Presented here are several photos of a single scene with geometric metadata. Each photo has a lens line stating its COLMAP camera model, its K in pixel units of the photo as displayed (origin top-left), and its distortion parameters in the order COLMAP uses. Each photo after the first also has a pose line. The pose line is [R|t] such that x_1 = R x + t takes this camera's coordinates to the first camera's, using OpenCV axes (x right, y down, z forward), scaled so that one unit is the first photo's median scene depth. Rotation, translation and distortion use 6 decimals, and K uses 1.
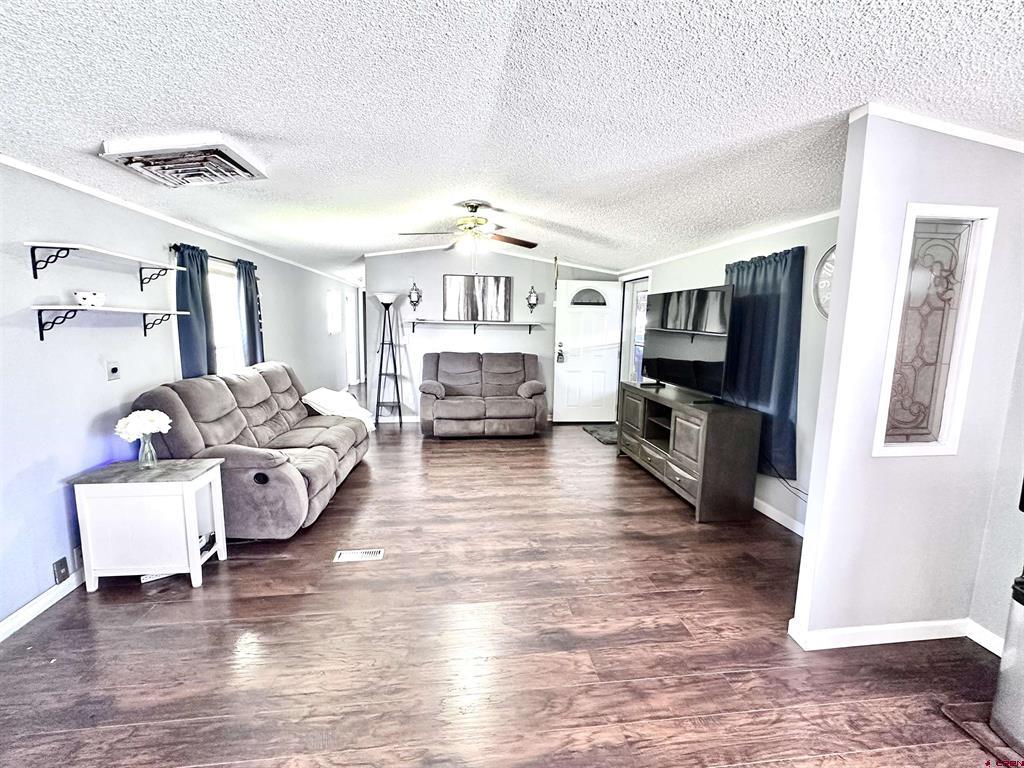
lens RADIAL K [[470.5, 0, 512.0], [0, 470.5, 382.8], [0, 0, 1]] dist [-0.006933, 0.001142]
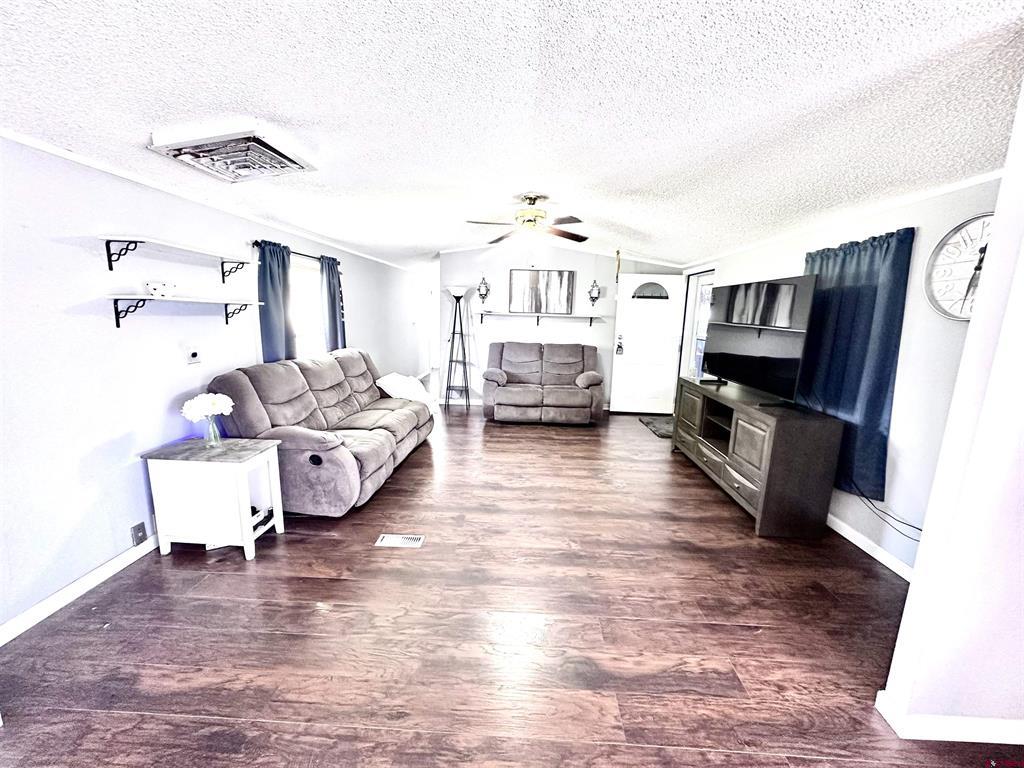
lens RADIAL K [[408.7, 0, 511.7], [0, 408.7, 382.8], [0, 0, 1]] dist [-0.004517, 0.001167]
pose [[0.984980, 0.038112, -0.168413, 0.033329], [-0.031675, 0.998667, 0.040743, -0.014460], [0.169741, -0.034797, 0.984874, 0.105993]]
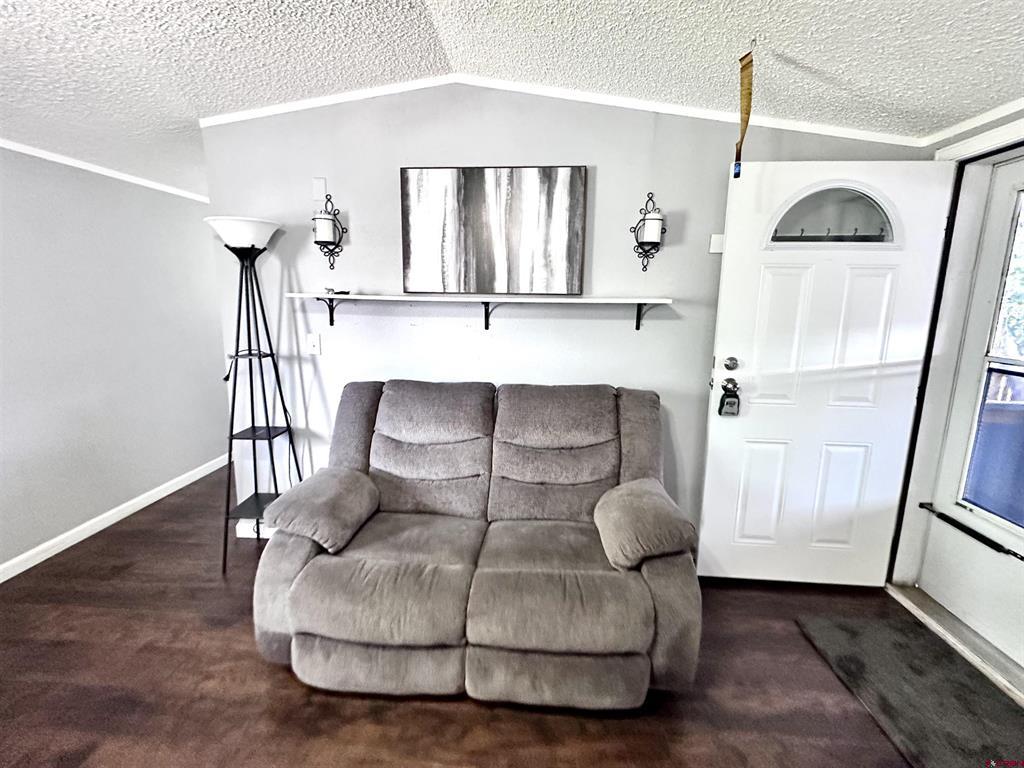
lens RADIAL K [[470.5, 0, 506.2], [0, 470.5, 387.8], [0, 0, 1]] dist [-0.006933, 0.001142]
pose [[0.977470, 0.033165, -0.208453, 0.023172], [-0.021140, 0.997995, 0.059653, -0.113658], [0.210013, -0.053903, 0.976212, 0.901201]]
